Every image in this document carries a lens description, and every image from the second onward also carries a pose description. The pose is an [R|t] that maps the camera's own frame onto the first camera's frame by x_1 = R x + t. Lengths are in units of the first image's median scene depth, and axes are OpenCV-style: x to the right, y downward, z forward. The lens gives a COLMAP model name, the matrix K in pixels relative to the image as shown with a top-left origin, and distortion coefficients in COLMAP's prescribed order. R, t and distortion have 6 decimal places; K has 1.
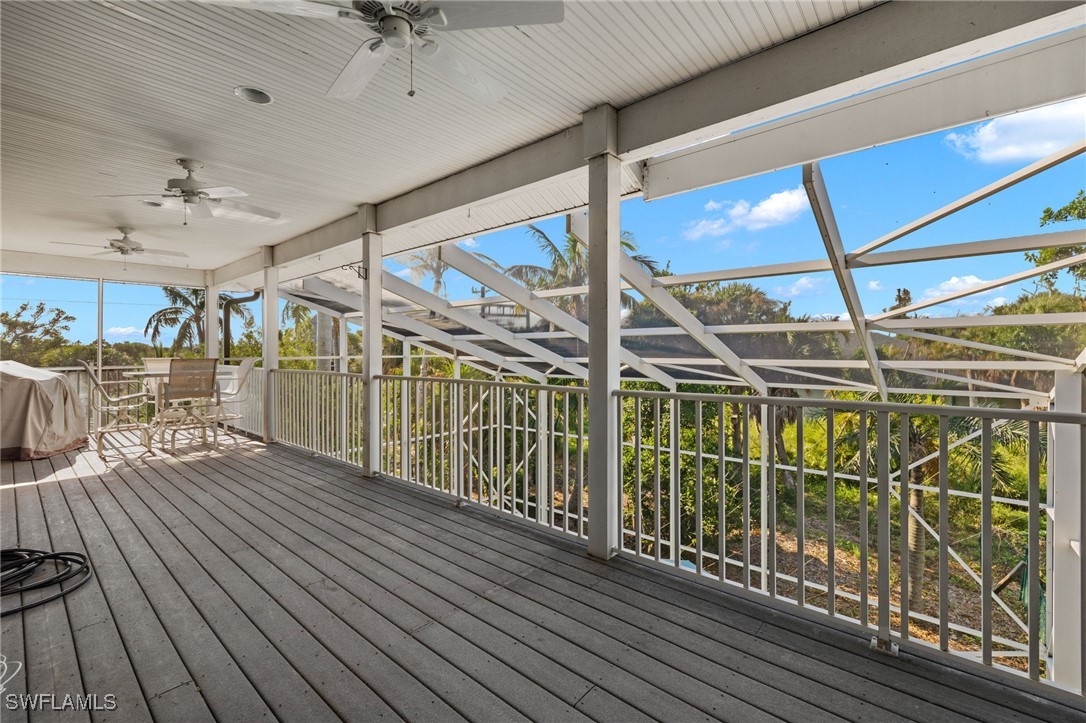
lens RADIAL K [[455.0, 0, 541.6], [0, 455.0, 349.8], [0, 0, 1]] dist [0.000519, 0.000046]
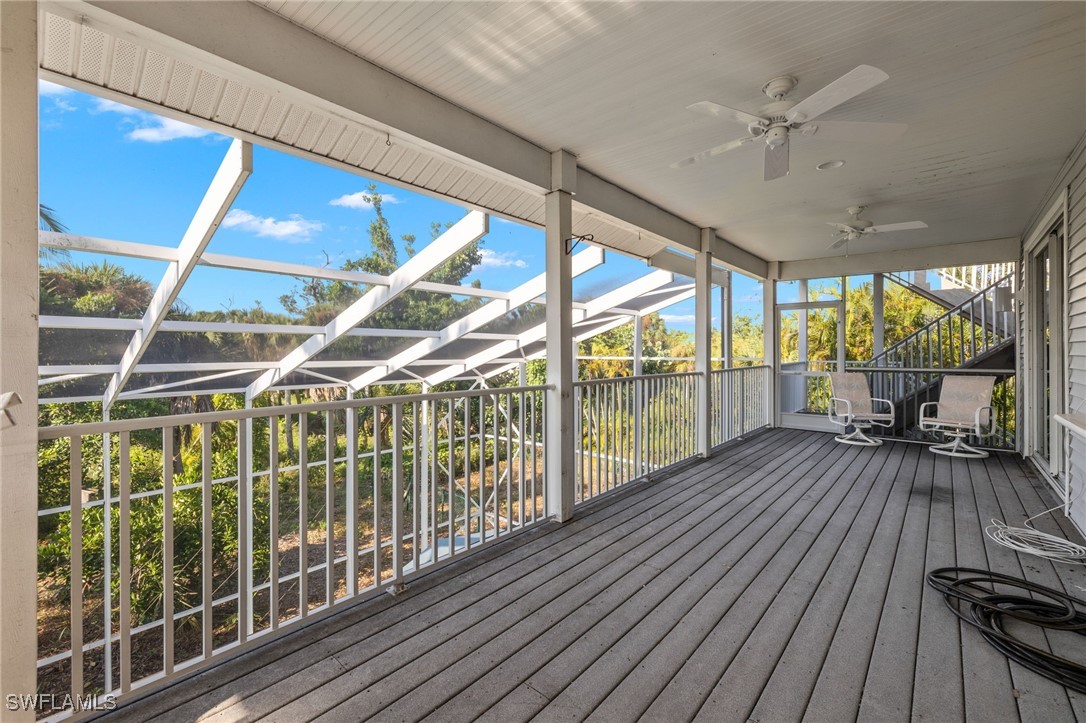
lens RADIAL K [[455.0, 0, 541.6], [0, 455.0, 349.8], [0, 0, 1]] dist [0.000519, 0.000046]
pose [[0.024839, 0.005704, 0.999675, -1.488731], [0.003029, 0.999979, -0.005781, 0.006739], [-0.999687, 0.003172, 0.024821, 1.349429]]
